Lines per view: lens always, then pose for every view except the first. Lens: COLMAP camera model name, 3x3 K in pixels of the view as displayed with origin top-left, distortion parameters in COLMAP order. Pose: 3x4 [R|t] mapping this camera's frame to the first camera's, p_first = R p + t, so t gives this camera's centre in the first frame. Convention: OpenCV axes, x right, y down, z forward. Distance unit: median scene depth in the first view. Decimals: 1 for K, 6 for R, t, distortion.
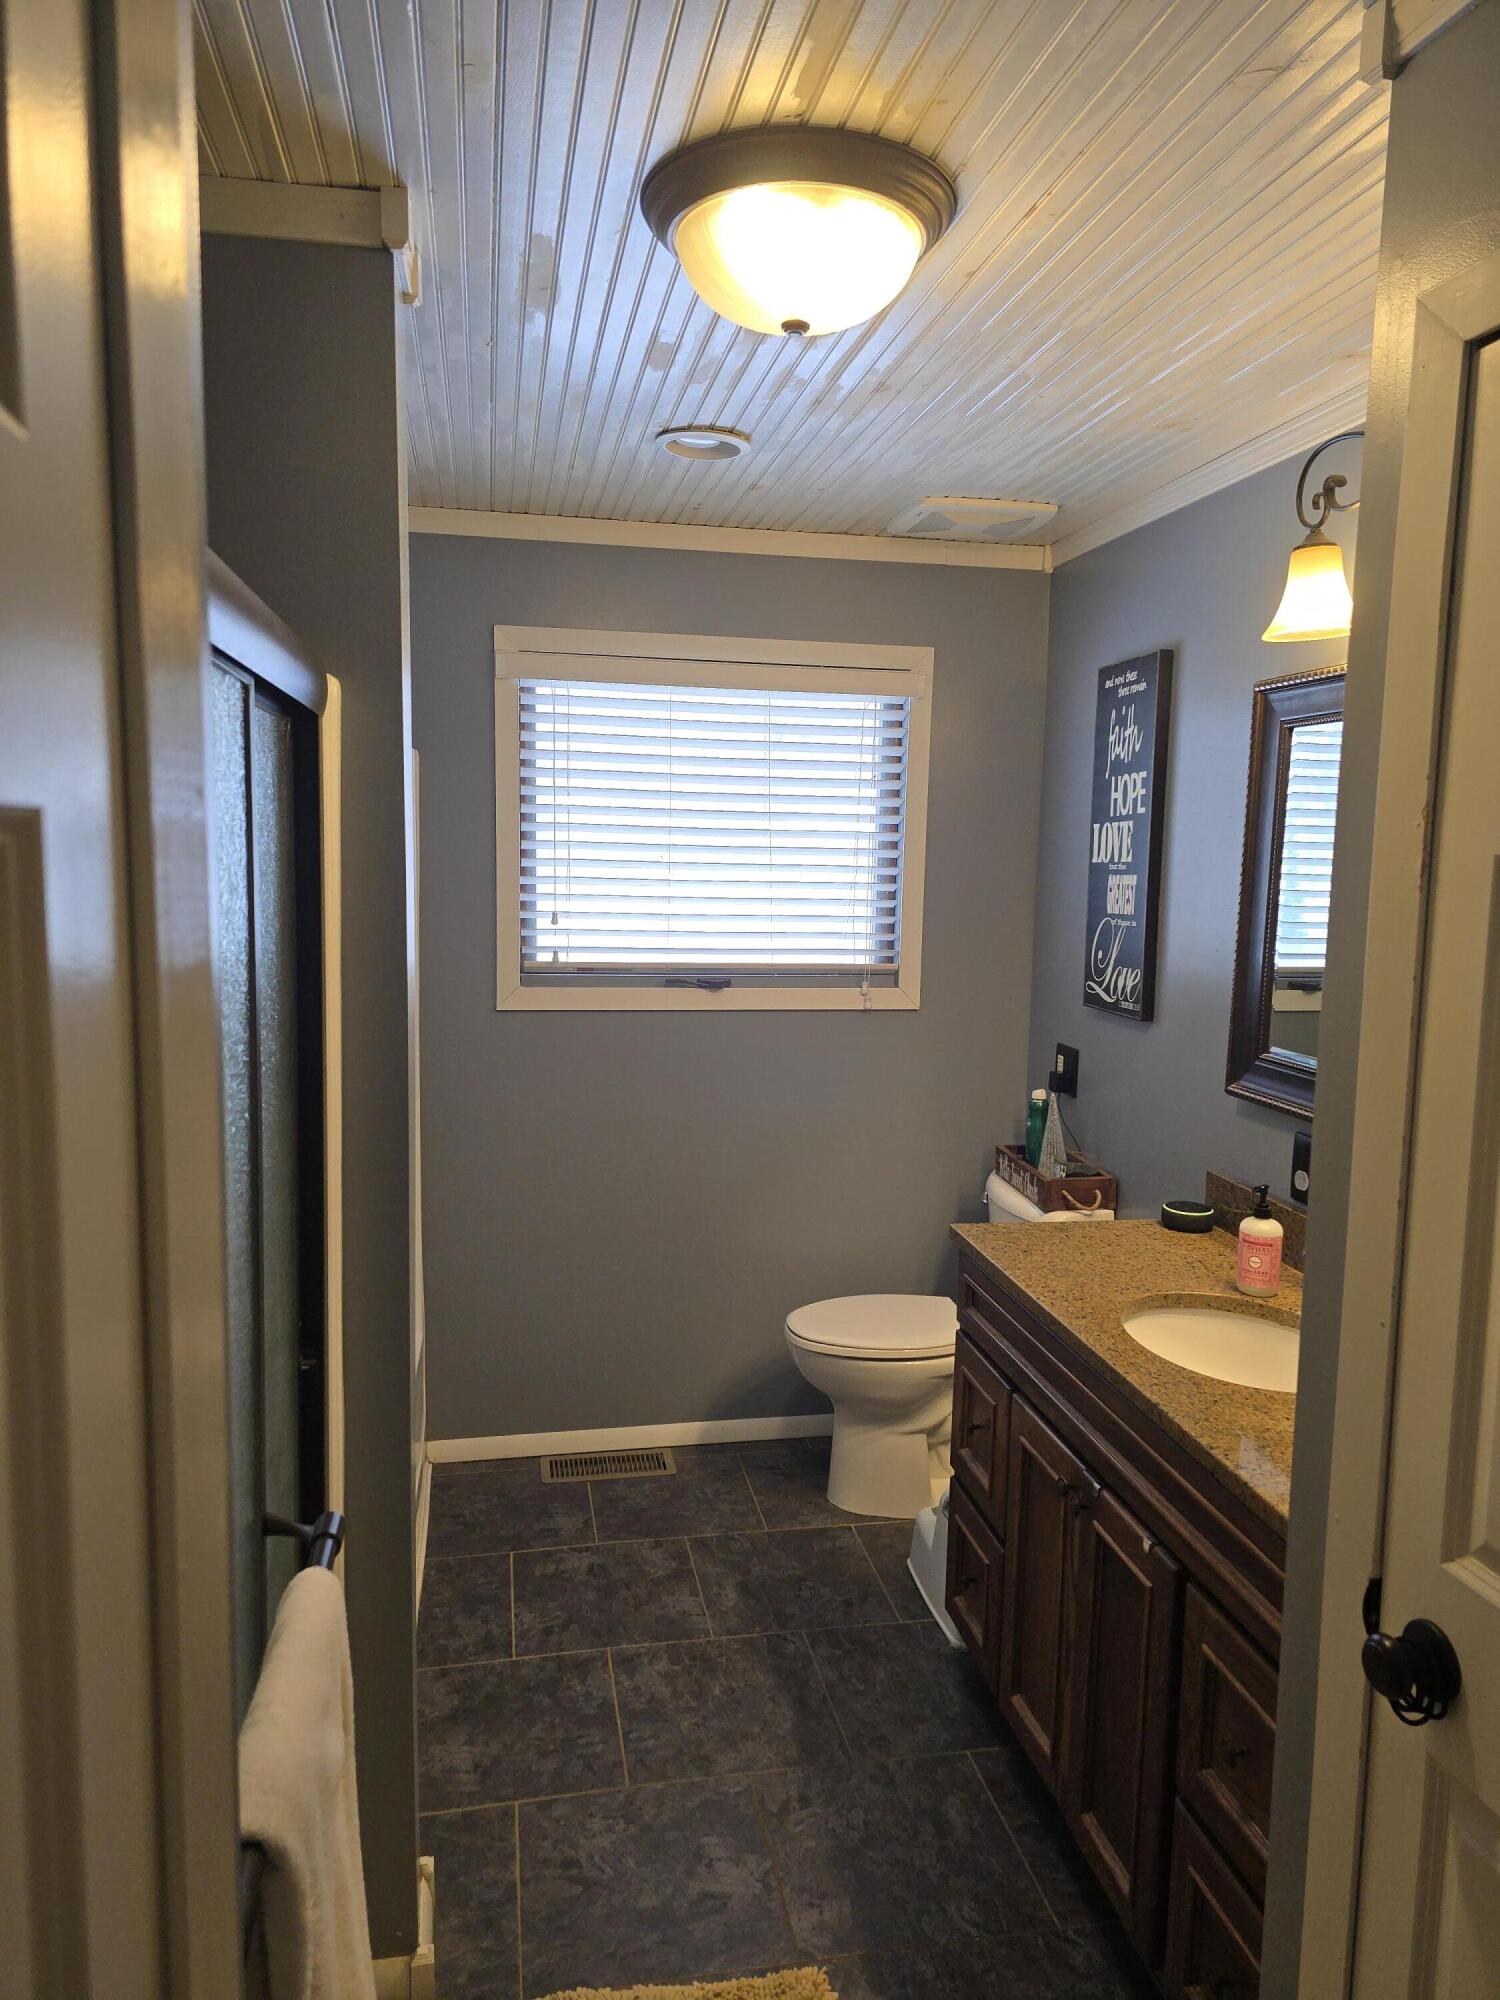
lens RADIAL K [[1330.0, 0, 745.3], [0, 1330.0, 996.2], [0, 0, 1]] dist [0.071496, -0.063265]
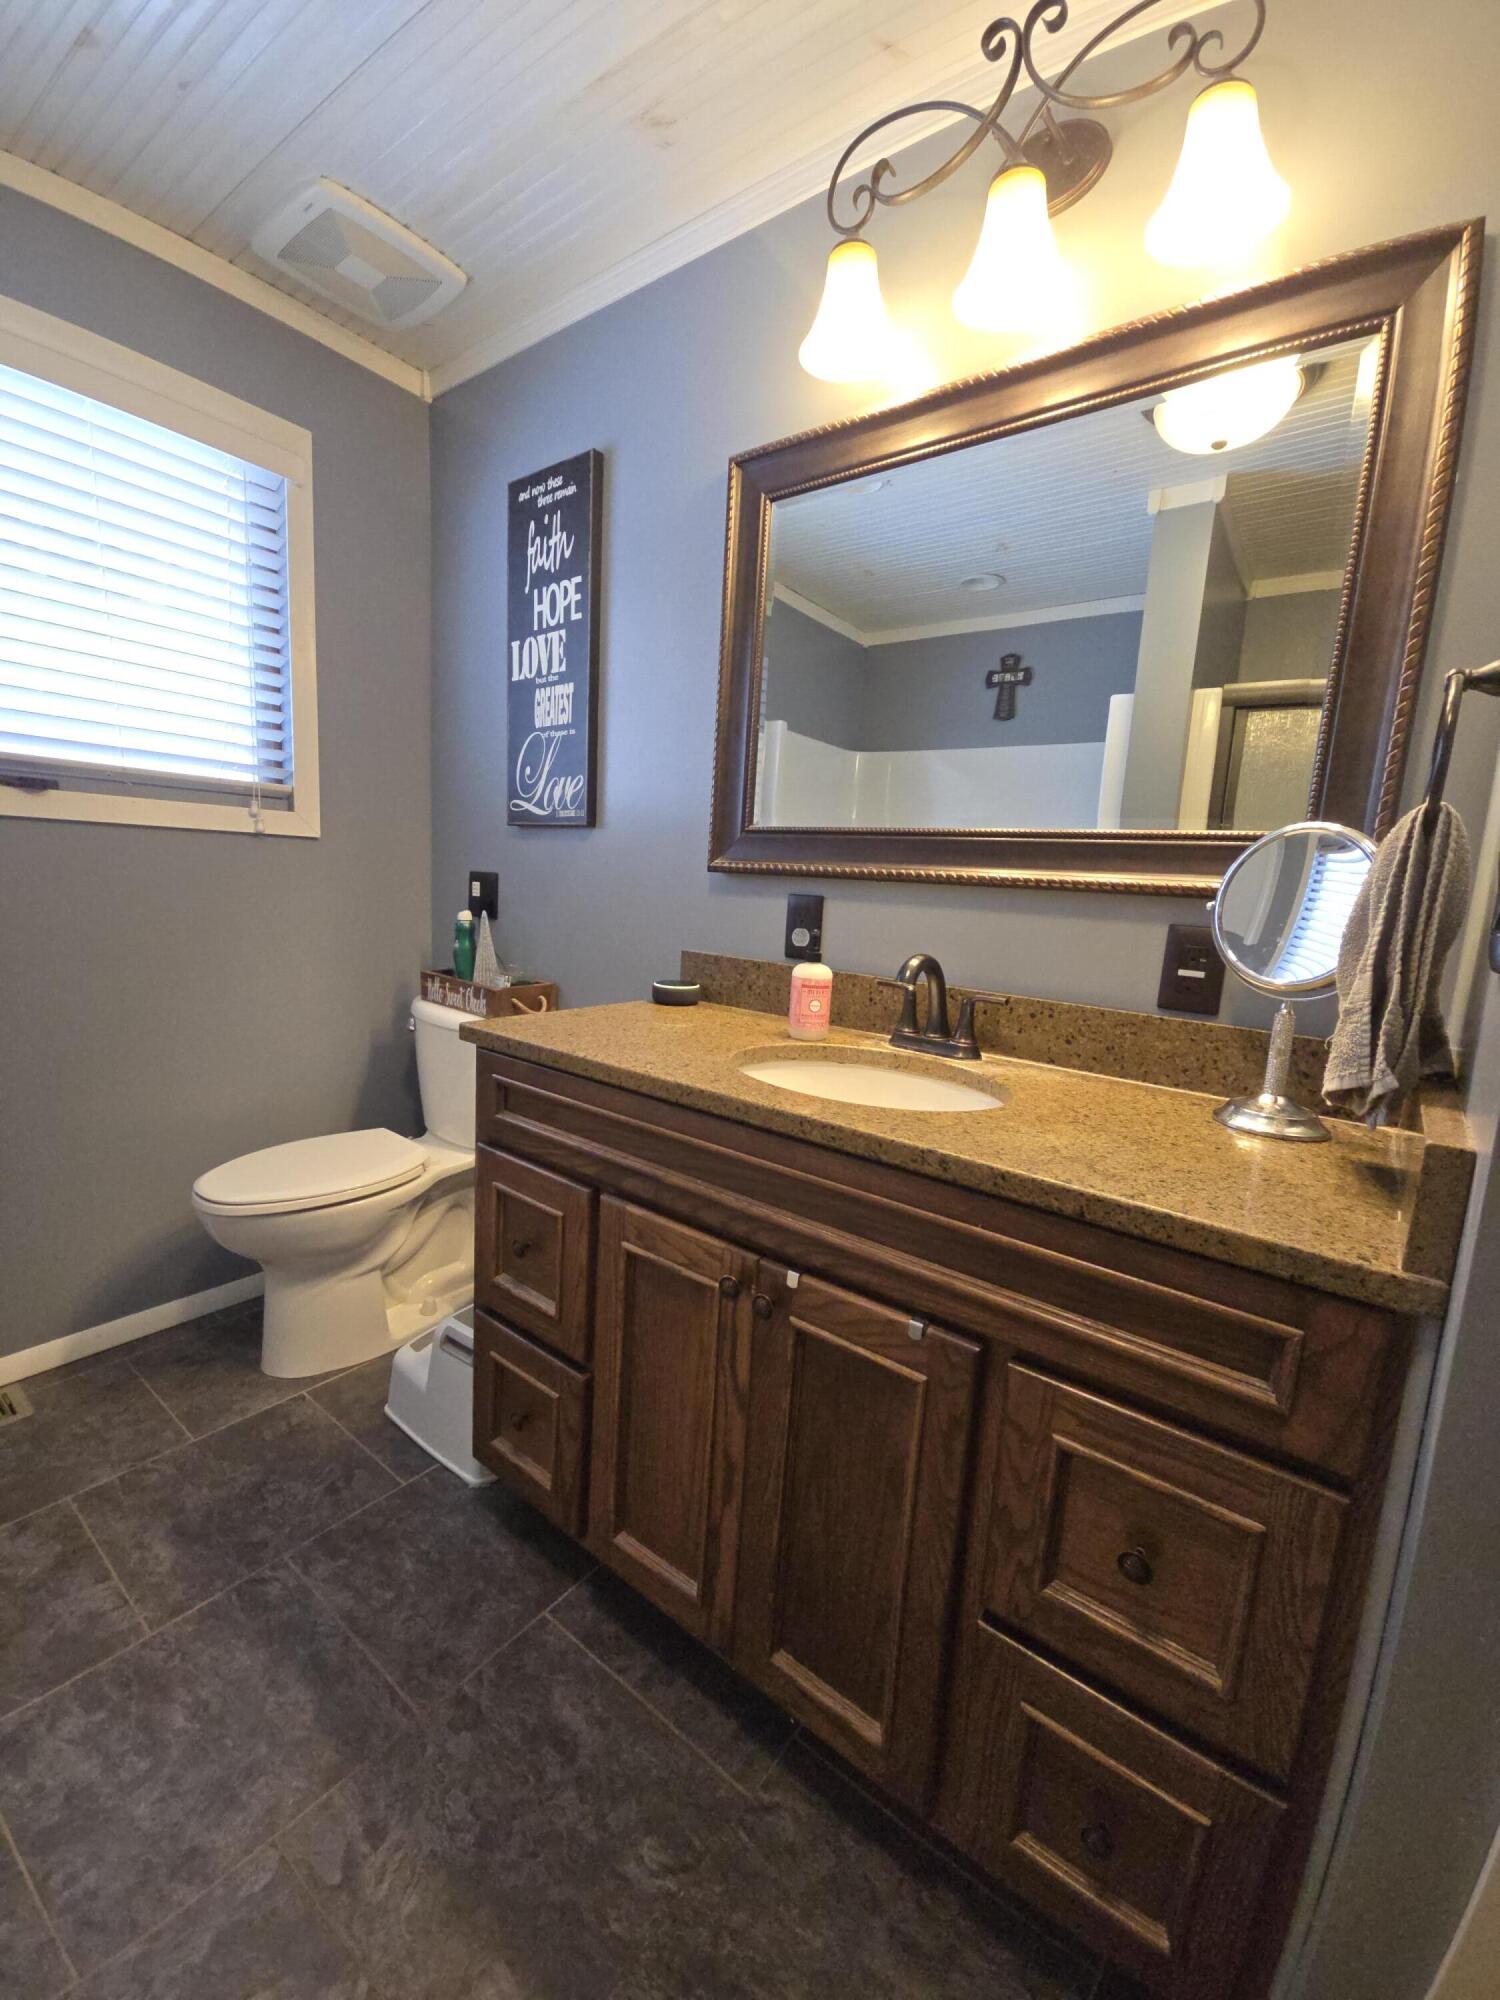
lens RADIAL K [[807.0, 0, 736.5], [0, 807.0, 998.3], [0, 0, 1]] dist [0.004691, -0.005011]
pose [[0.745649, -0.079021, 0.661637, -0.044087], [0.036425, 0.996292, 0.077939, 0.106970], [-0.665343, -0.034015, 0.745762, 0.441706]]
